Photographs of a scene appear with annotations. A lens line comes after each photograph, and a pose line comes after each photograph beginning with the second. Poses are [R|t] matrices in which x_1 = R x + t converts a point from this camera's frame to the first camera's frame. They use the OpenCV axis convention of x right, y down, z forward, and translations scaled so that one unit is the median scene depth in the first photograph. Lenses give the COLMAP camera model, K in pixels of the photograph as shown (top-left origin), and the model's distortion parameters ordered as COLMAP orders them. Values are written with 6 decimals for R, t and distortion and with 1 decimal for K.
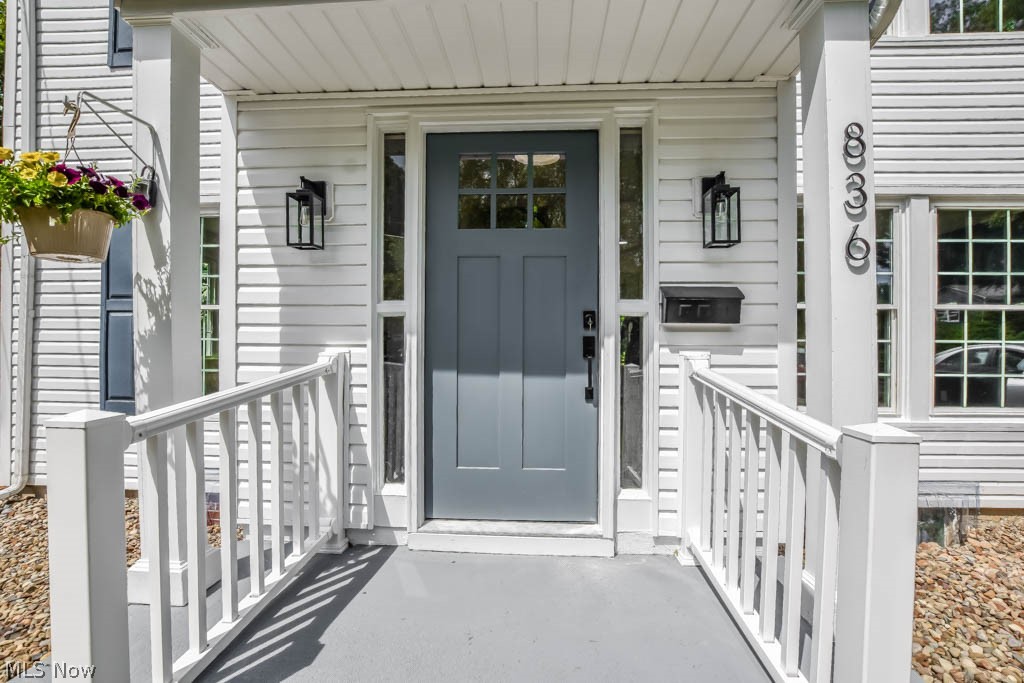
lens RADIAL K [[468.0, 0, 514.5], [0, 468.0, 342.3], [0, 0, 1]] dist [-0.030368, 0.003951]
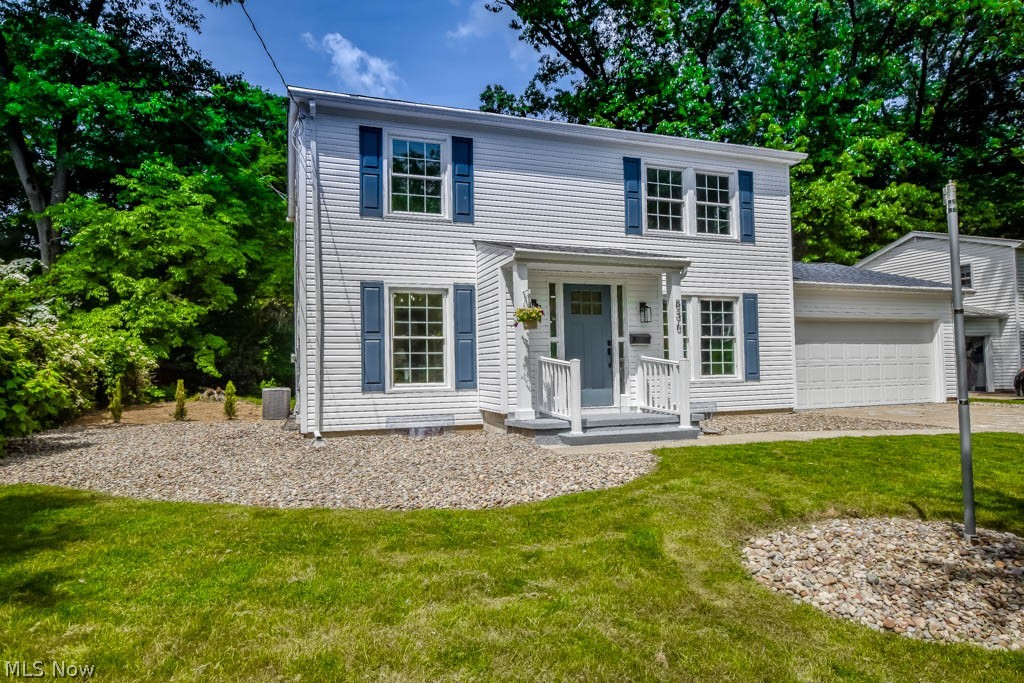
lens RADIAL K [[610.5, 0, 511.3], [0, 610.5, 340.1], [0, 0, 1]] dist [-0.001205, 0.000200]
pose [[0.922907, -0.002870, 0.385012, -2.097694], [0.021865, 0.998749, -0.044966, 0.107285], [-0.384402, 0.049918, 0.921815, -2.648079]]
